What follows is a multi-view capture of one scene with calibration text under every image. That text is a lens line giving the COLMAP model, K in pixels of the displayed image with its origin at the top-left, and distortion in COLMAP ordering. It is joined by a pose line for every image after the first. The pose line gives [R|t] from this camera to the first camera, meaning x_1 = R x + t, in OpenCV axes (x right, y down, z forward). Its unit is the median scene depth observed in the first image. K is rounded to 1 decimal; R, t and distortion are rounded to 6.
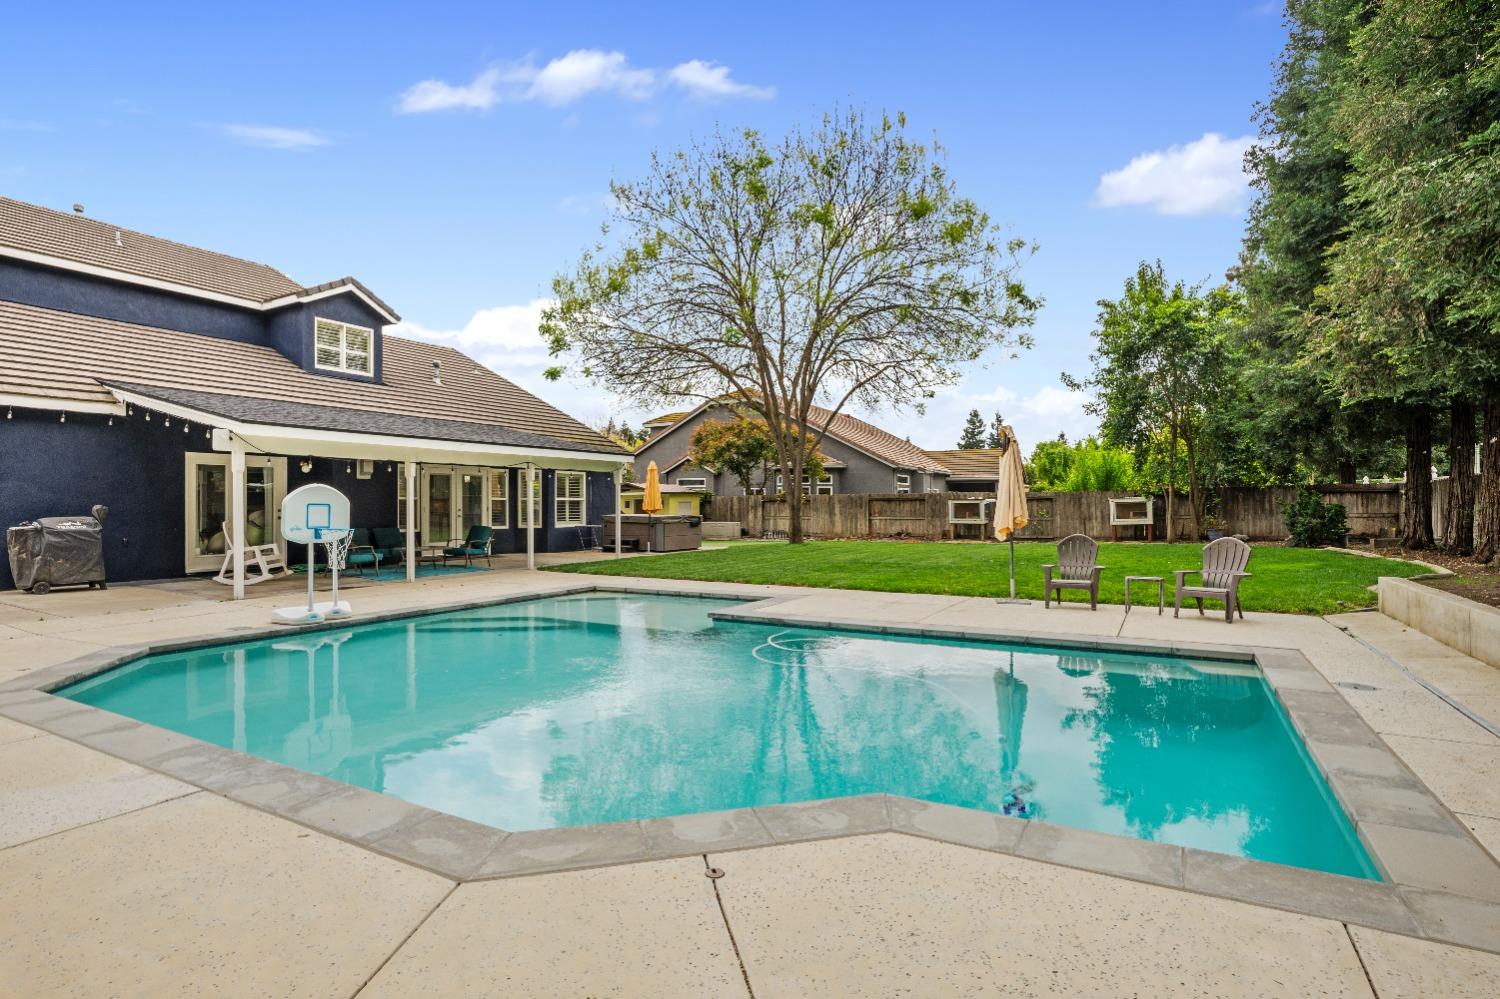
lens RADIAL K [[762.4, 0, 746.3], [0, 762.4, 498.2], [0, 0, 1]] dist [-0.020687, -0.000264]
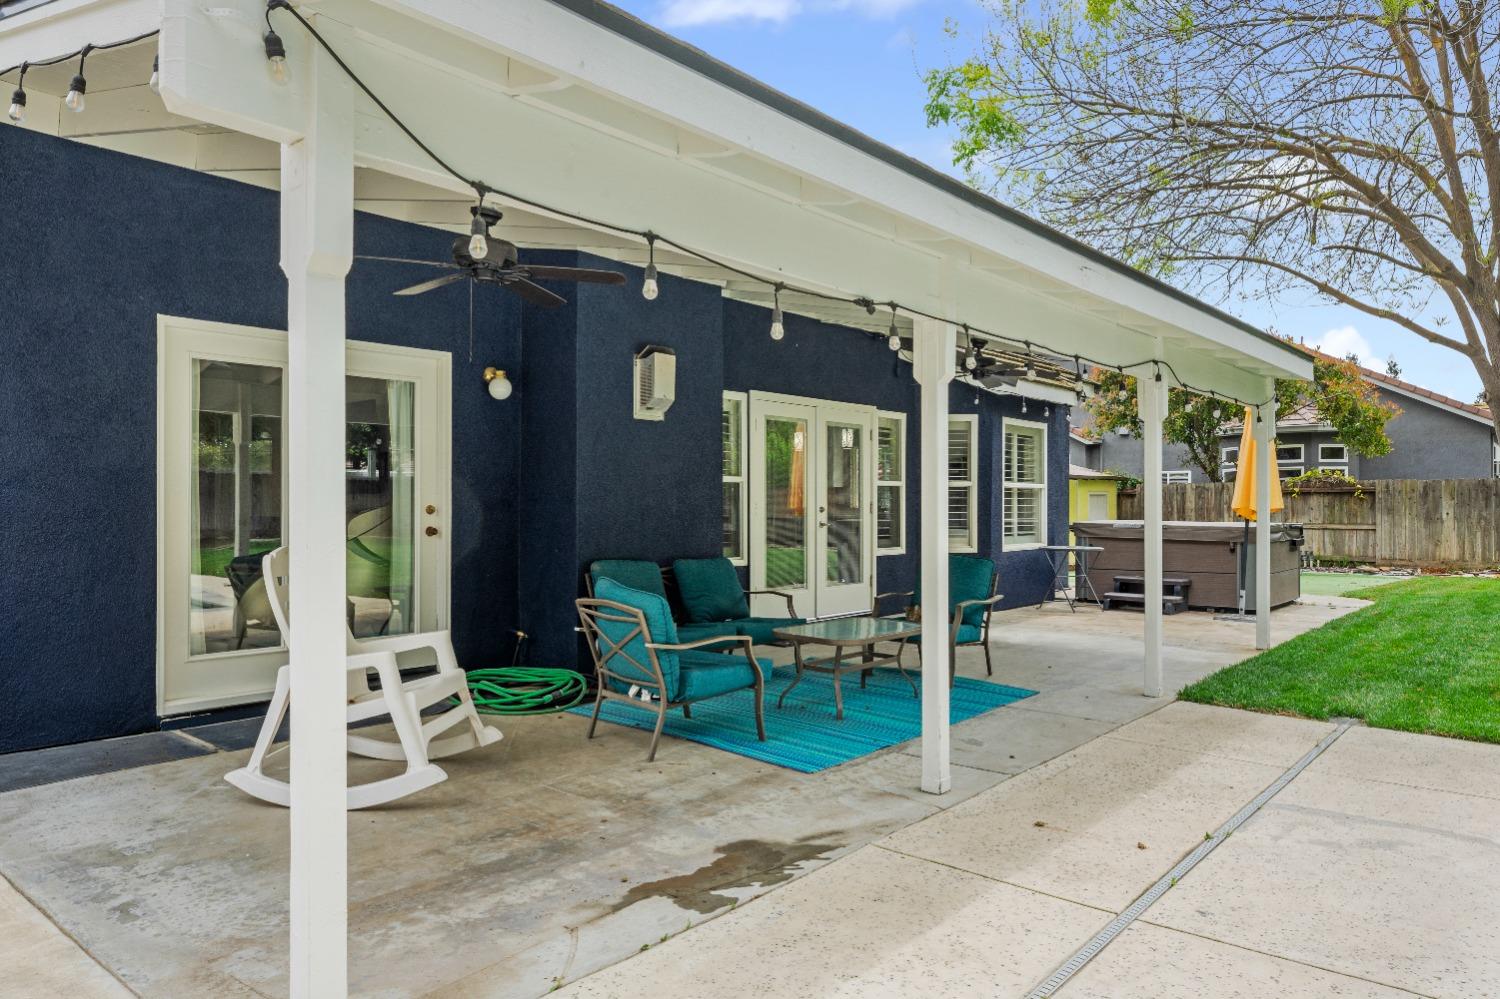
lens RADIAL K [[1010.7, 0, 750.9], [0, 1010.7, 502.5], [0, 0, 1]] dist [0.003681, 0.000071]
pose [[0.981698, -0.000379, -0.190445, -0.337037], [0.001453, 0.999984, 0.005500, 0.009659], [0.190440, -0.005676, 0.981682, 0.503075]]
